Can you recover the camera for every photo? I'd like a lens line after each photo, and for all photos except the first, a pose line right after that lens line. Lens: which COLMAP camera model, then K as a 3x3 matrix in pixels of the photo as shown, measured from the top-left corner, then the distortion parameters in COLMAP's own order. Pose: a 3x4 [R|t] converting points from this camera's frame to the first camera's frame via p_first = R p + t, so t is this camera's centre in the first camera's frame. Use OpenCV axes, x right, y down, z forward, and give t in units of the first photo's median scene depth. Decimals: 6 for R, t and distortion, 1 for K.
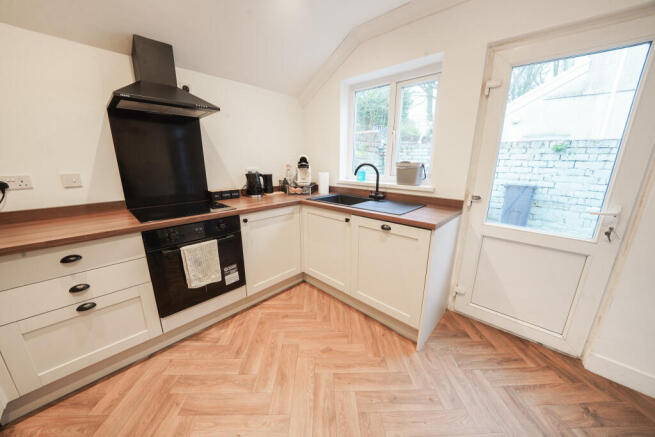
lens RADIAL K [[229.5, 0, 327.5], [0, 229.5, 218.5], [0, 0, 1]] dist [-0.017418, 0.000089]
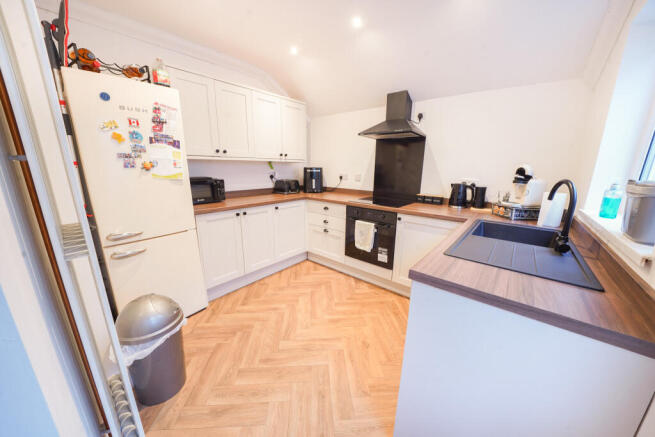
lens RADIAL K [[229.5, 0, 327.5], [0, 229.5, 218.5], [0, 0, 1]] dist [-0.017418, 0.000089]
pose [[0.040940, 0.220961, -0.974423, 0.901763], [-0.259245, 0.944191, 0.203214, -0.156054], [0.964944, 0.244294, 0.095939, 0.571635]]
